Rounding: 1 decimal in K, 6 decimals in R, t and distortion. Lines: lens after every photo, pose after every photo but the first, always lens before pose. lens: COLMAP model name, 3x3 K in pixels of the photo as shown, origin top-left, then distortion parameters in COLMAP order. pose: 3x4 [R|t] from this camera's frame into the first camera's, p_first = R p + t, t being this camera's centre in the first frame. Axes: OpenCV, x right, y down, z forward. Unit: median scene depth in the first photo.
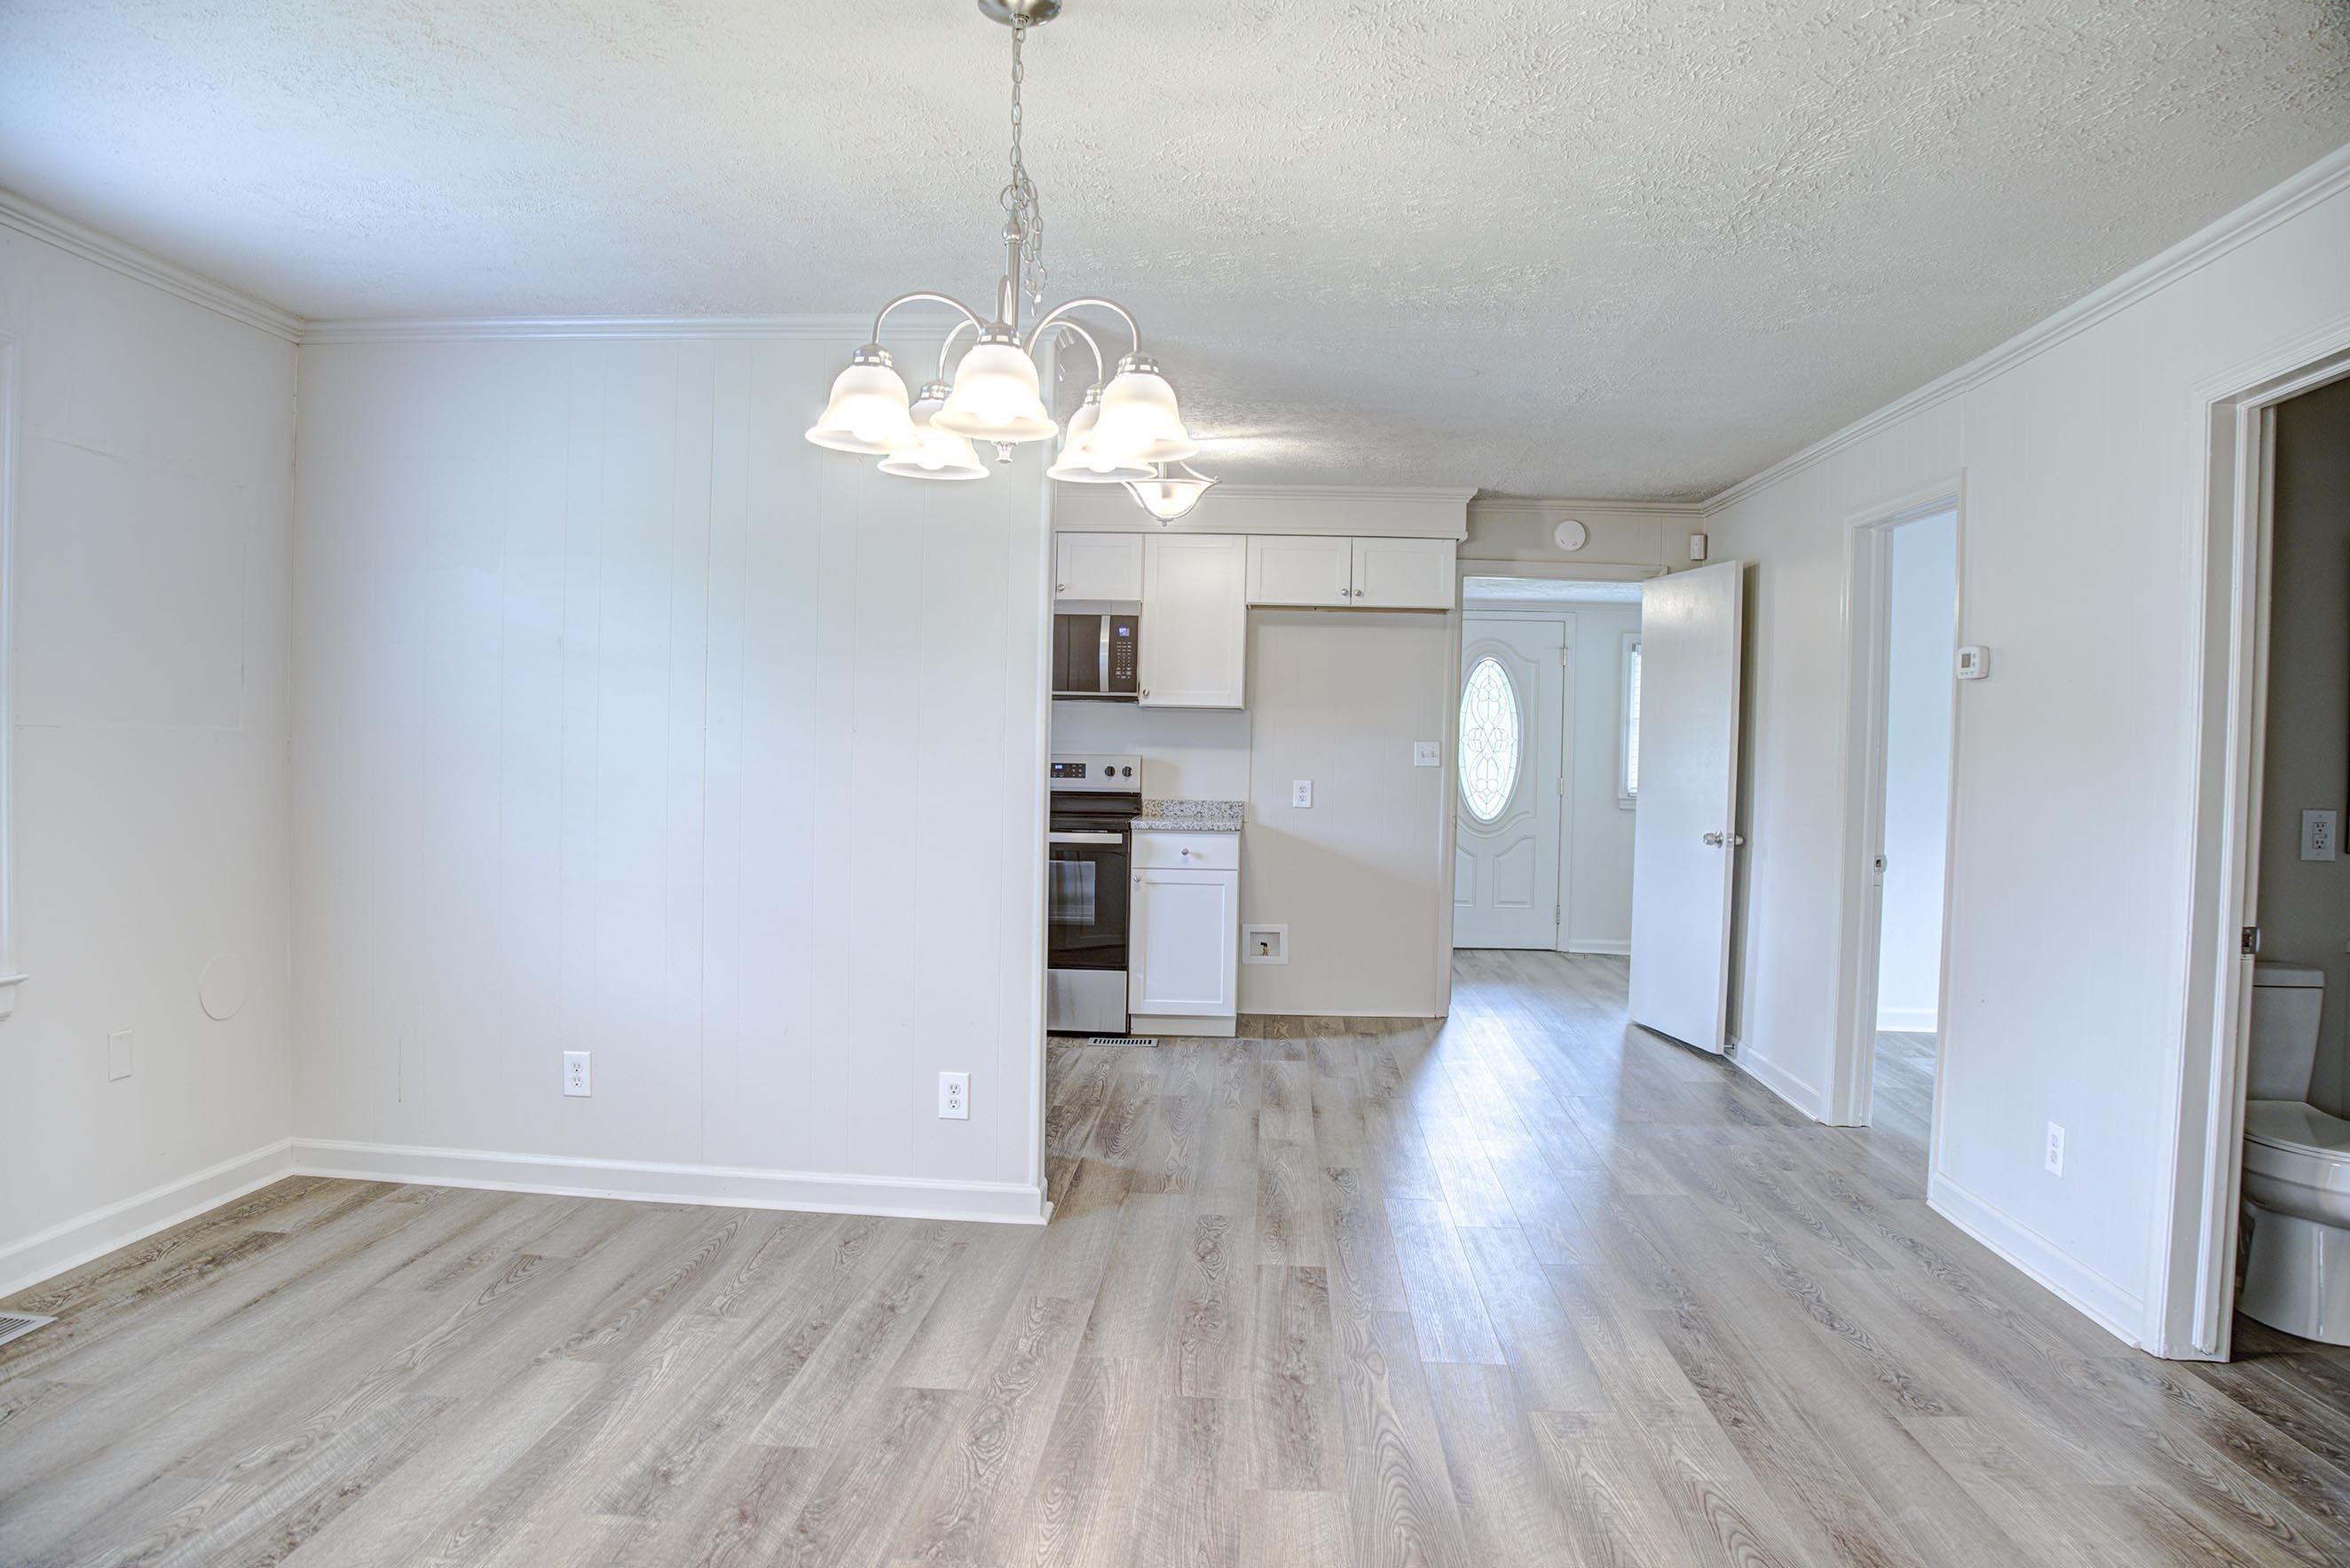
lens RADIAL K [[1581.5, 0, 1184.4], [0, 1581.5, 779.3], [0, 0, 1]] dist [-0.118475, 0.060797]
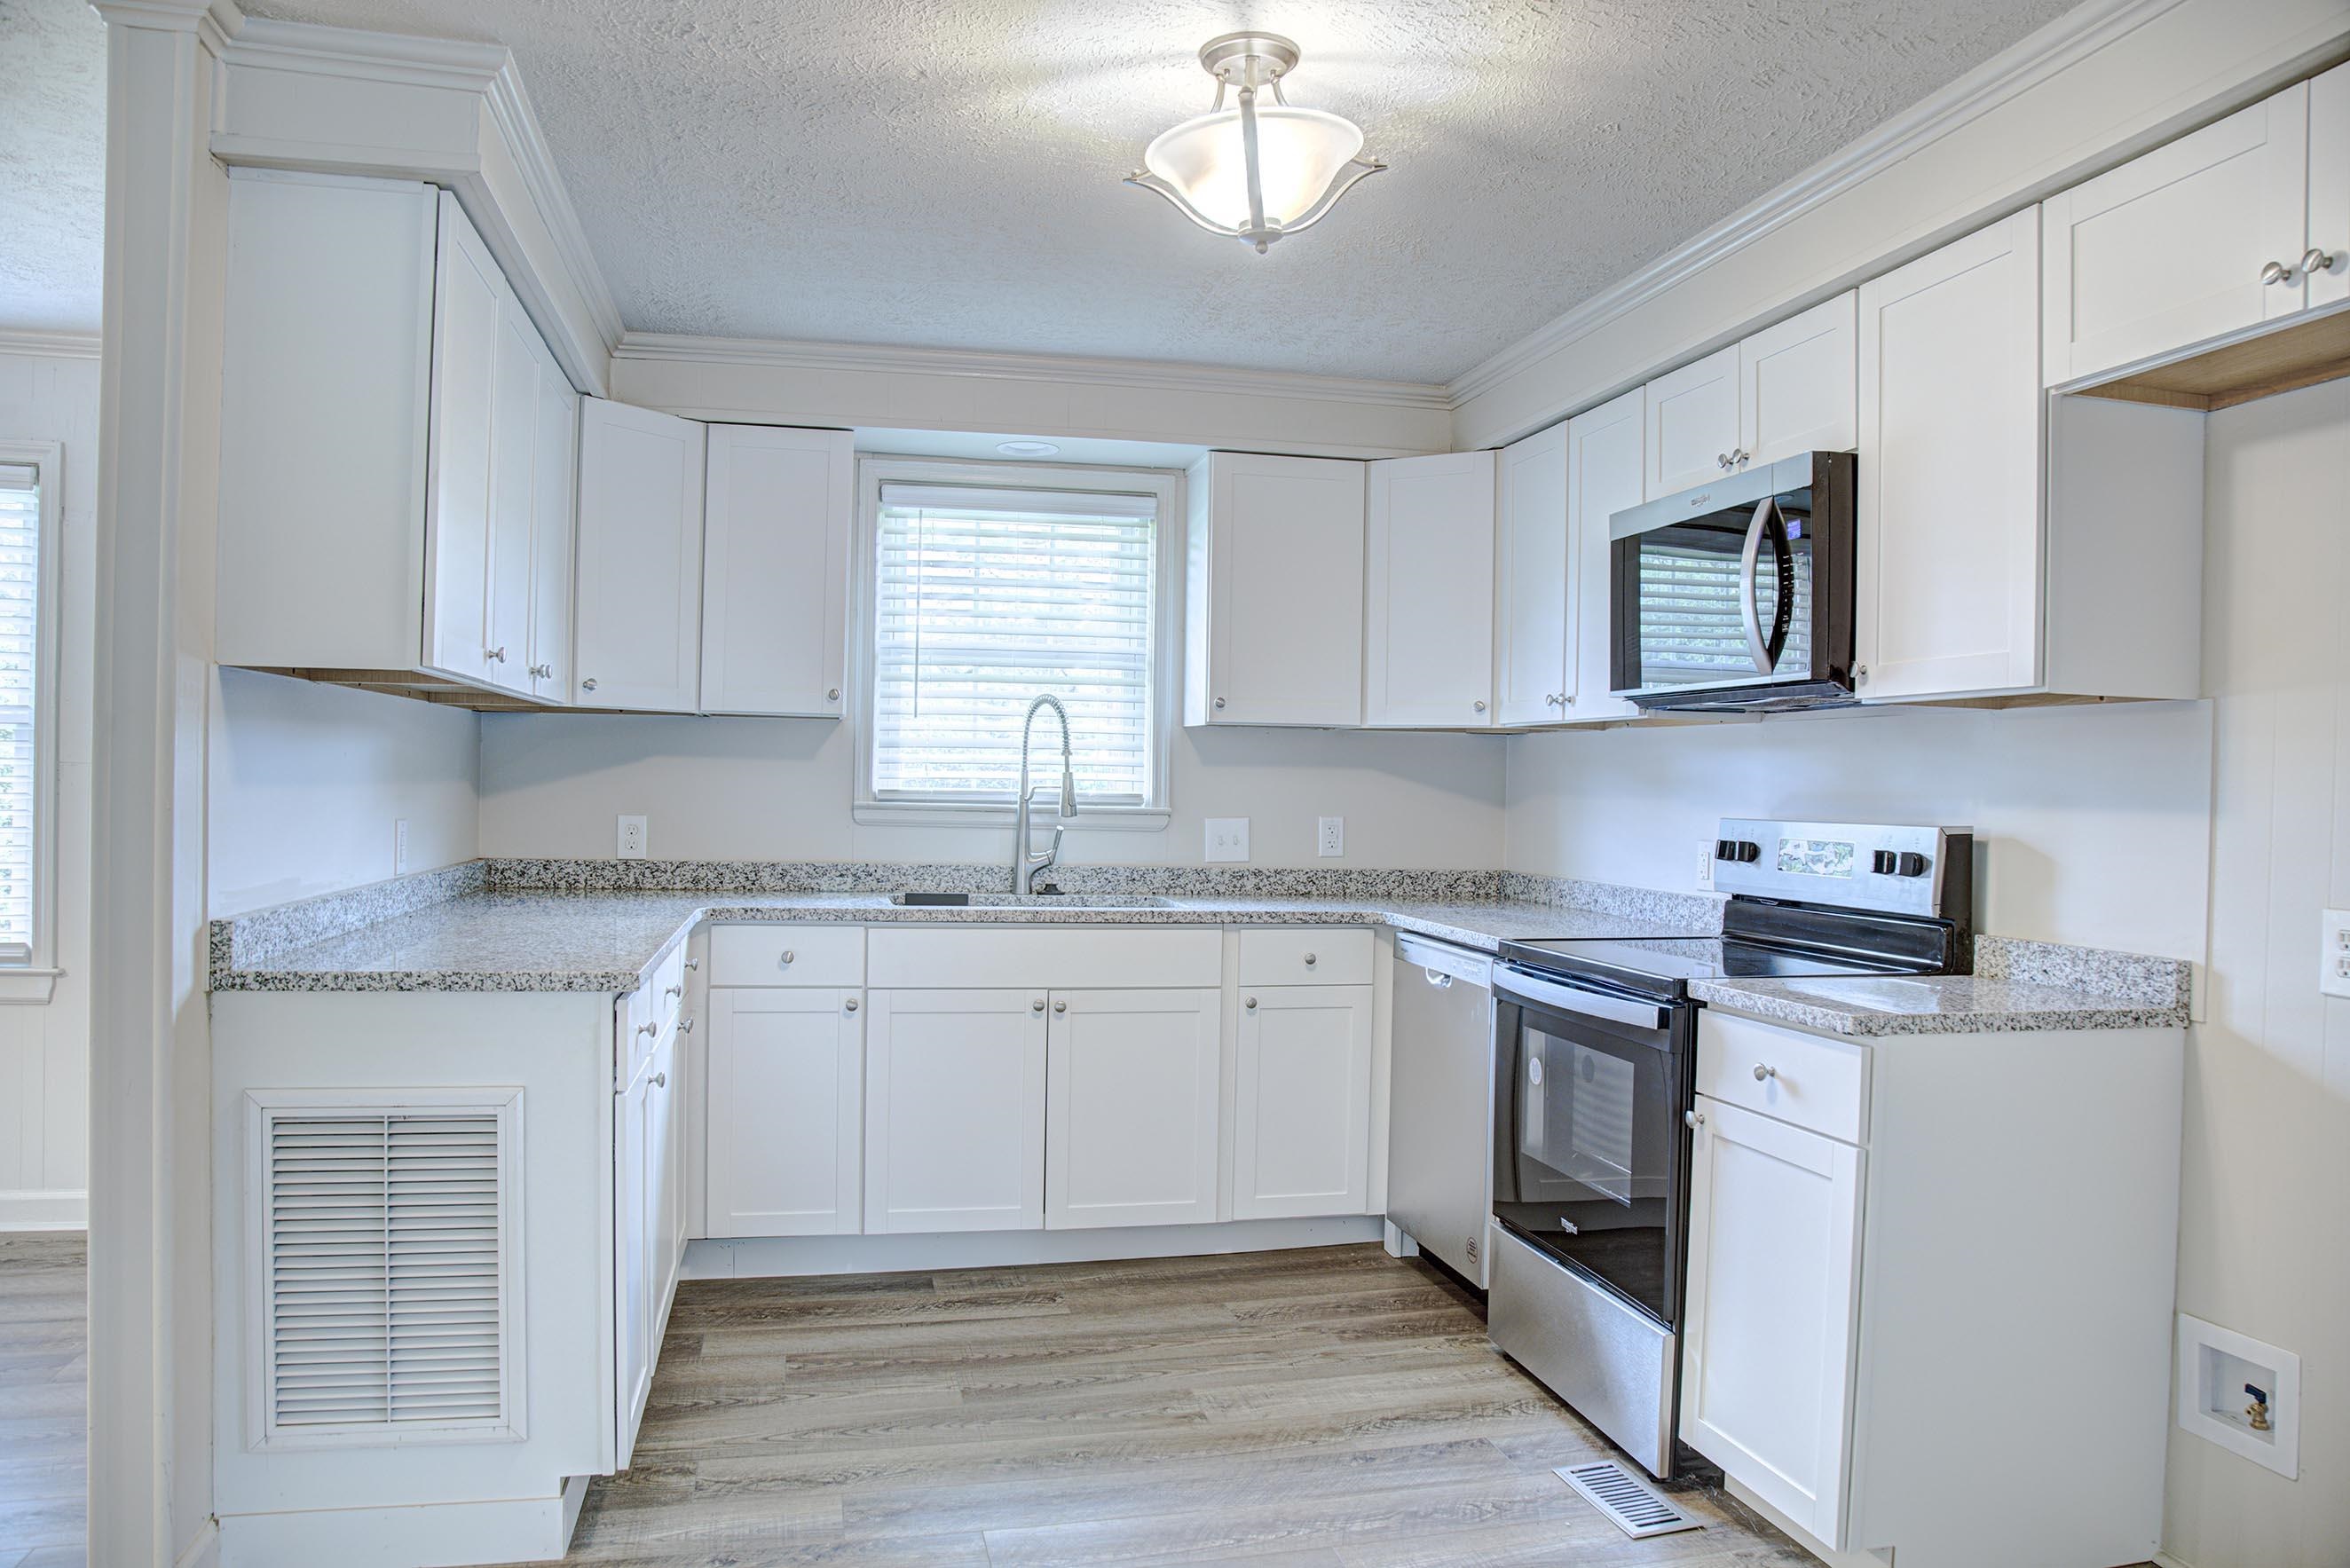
lens RADIAL K [[1581.5, 0, 1190.6], [0, 1581.5, 795.1], [0, 0, 1]] dist [-0.118475, 0.060797]
pose [[0.285295, -0.011420, -0.958372, 0.533576], [-0.034041, 0.999177, -0.022040, -0.013666], [0.957835, 0.038911, 0.284671, 1.255678]]
